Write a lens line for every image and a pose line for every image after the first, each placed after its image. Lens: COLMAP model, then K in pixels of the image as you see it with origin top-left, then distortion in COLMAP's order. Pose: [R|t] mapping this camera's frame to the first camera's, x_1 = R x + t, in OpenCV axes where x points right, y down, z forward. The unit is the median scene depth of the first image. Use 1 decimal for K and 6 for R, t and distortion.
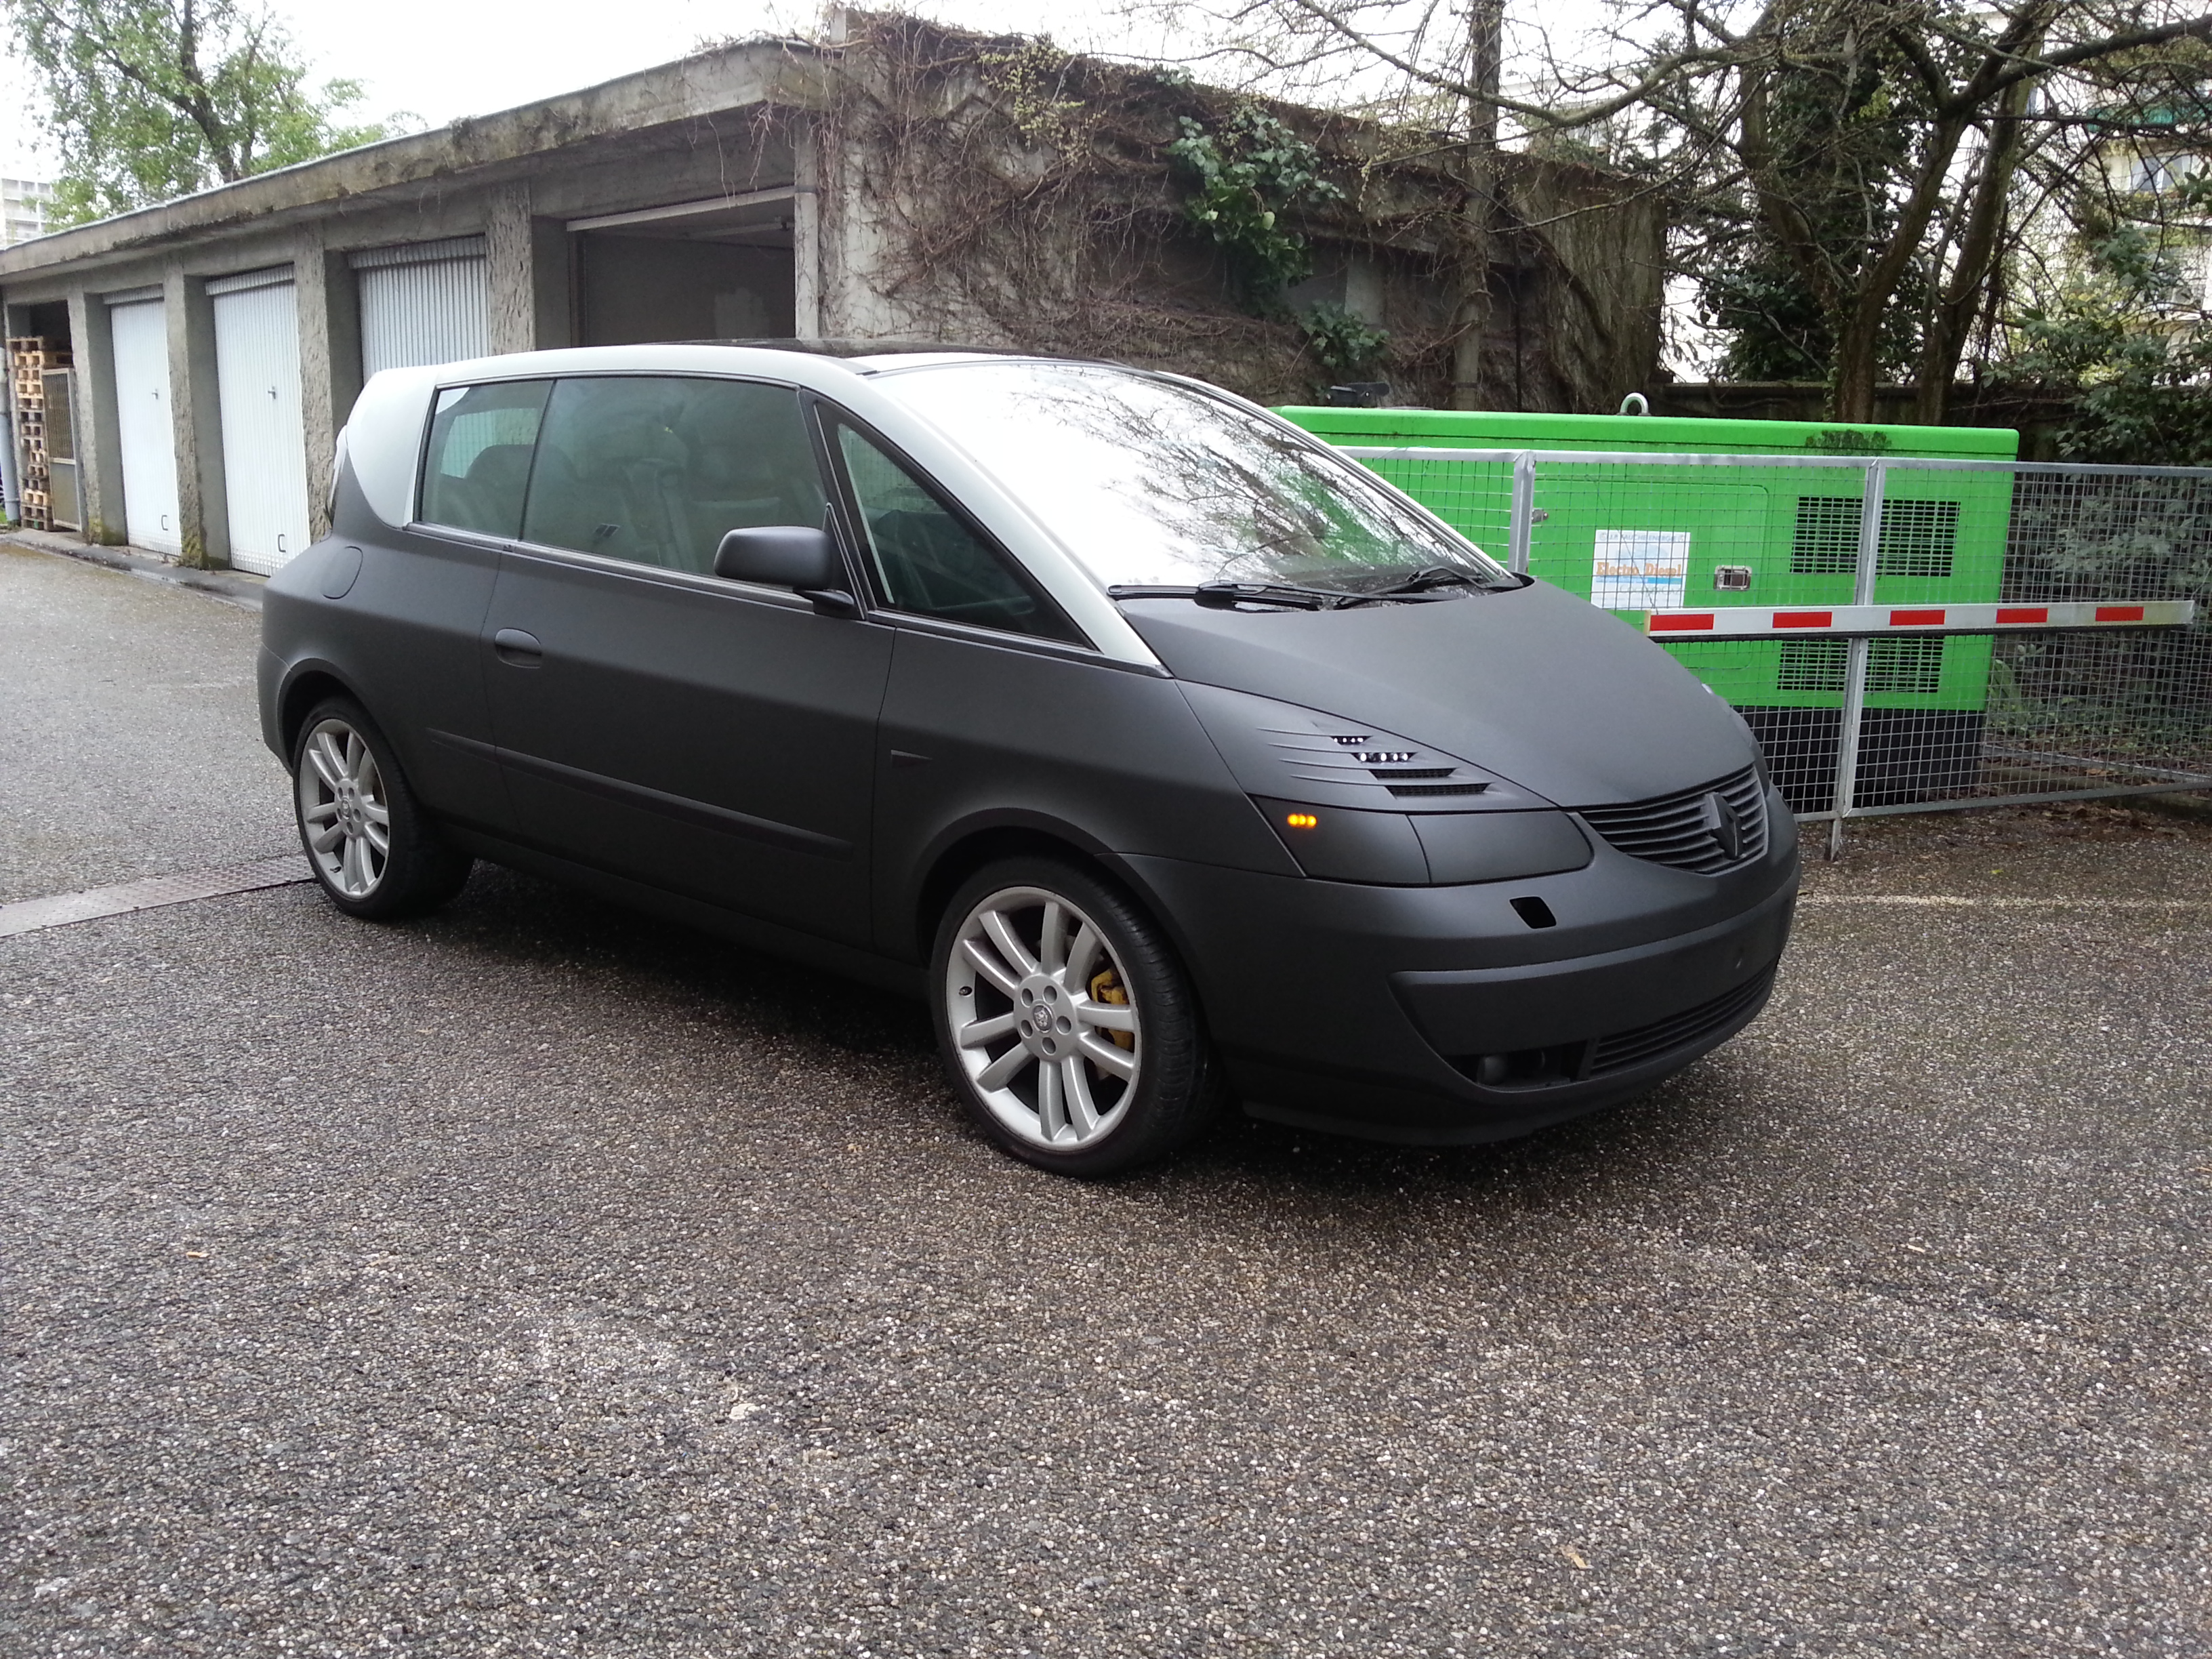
lens RADIAL K [[1850.8, 0, 1101.0], [0, 1850.8, 838.9], [0, 0, 1]] dist [-0.017161, -0.011422]
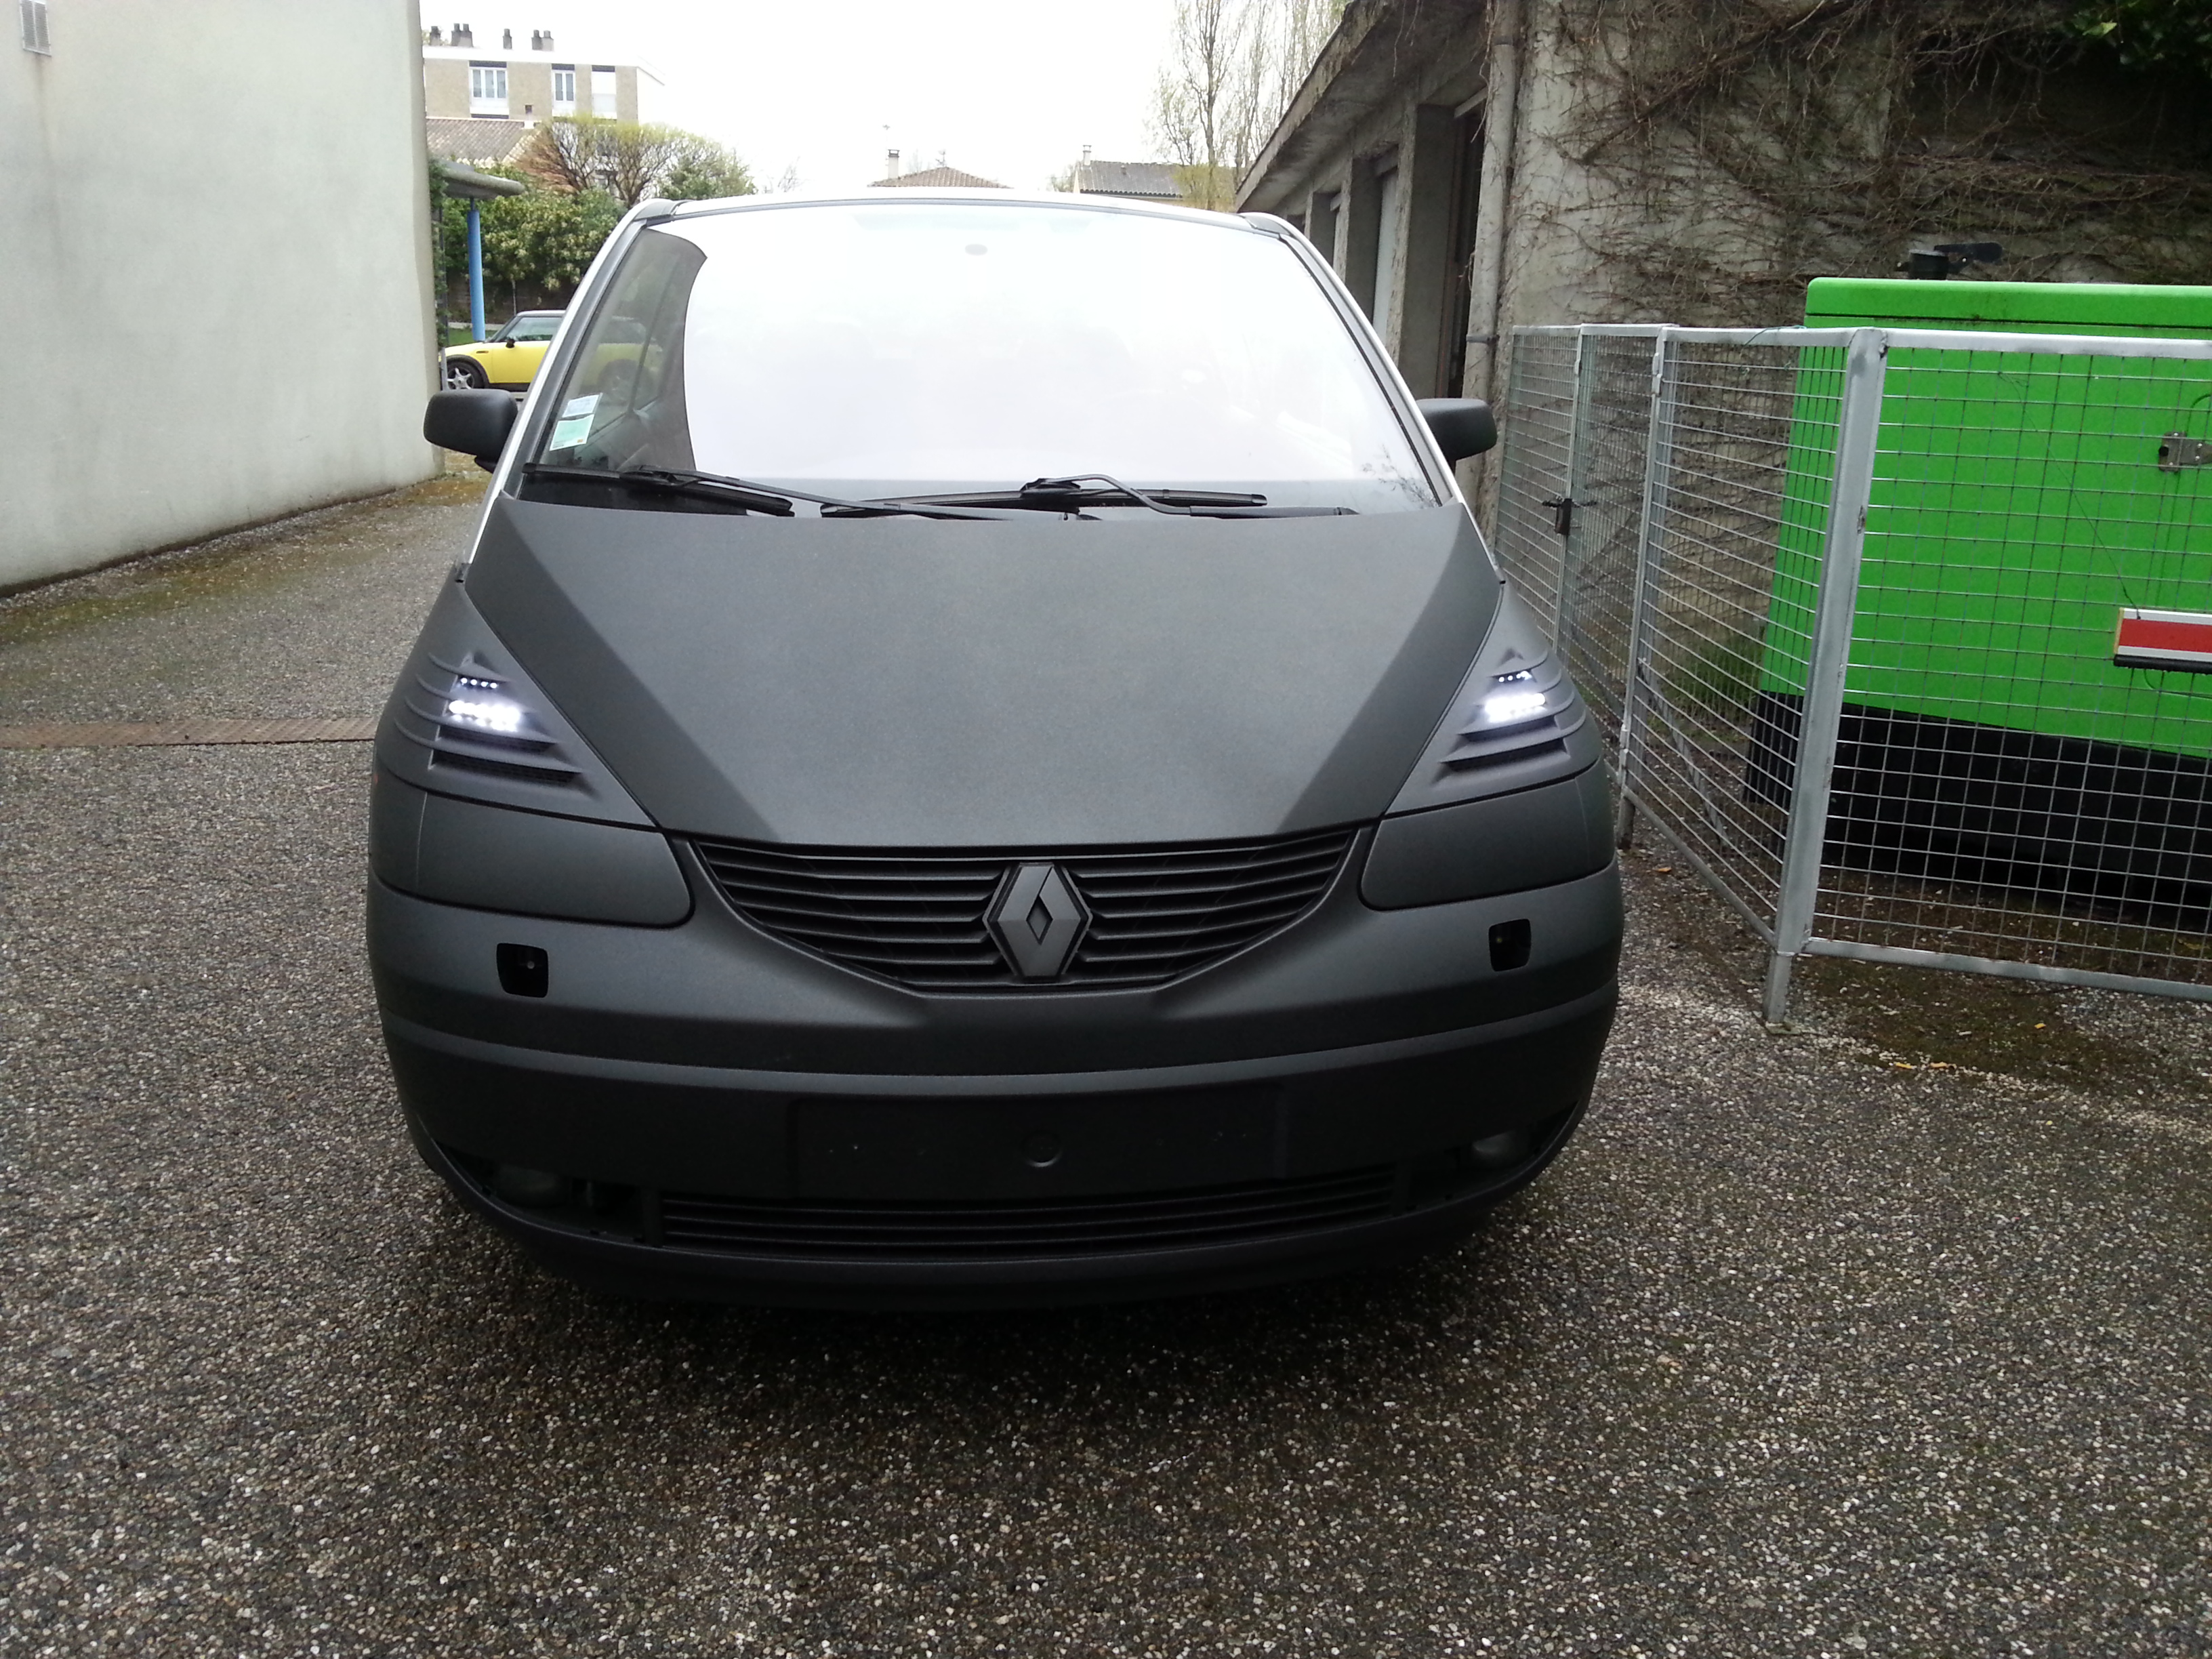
lens RADIAL K [[1850.8, 0, 1097.1], [0, 1850.8, 812.8], [0, 0, 1]] dist [-0.017161, -0.011422]
pose [[0.732511, 0.172629, -0.658504, 0.320285], [-0.157525, 0.984043, 0.082742, -0.040584], [0.662279, 0.043122, 0.748015, 0.248754]]
